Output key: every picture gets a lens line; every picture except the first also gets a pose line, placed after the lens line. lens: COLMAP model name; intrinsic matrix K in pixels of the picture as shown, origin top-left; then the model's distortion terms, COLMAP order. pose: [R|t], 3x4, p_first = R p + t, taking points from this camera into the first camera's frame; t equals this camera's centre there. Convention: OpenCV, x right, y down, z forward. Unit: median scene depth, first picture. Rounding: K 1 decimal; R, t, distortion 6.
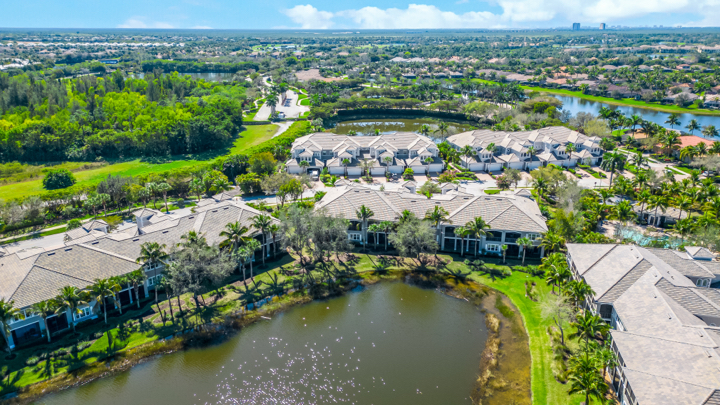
lens RADIAL K [[509.3, 0, 360.0], [0, 509.3, 202.5], [0, 0, 1]] dist [0.093144, -0.096069]
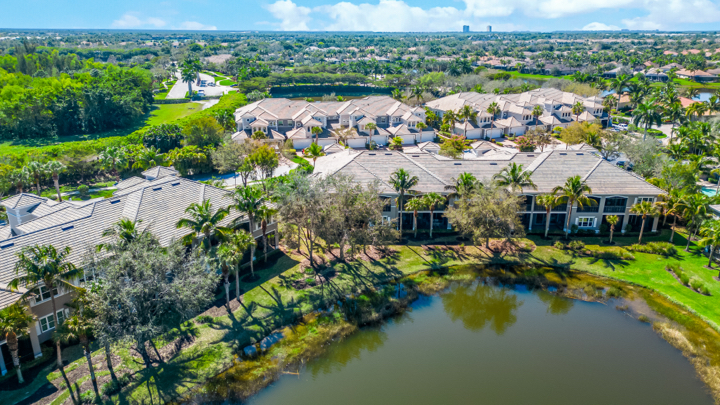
lens RADIAL K [[509.3, 0, 360.0], [0, 509.3, 202.5], [0, 0, 1]] dist [0.093144, -0.096069]
pose [[0.981944, -0.057940, 0.180078, -0.160701], [0.058960, 0.998260, -0.000313, 0.044805], [-0.179747, 0.010924, 0.983652, 0.381662]]
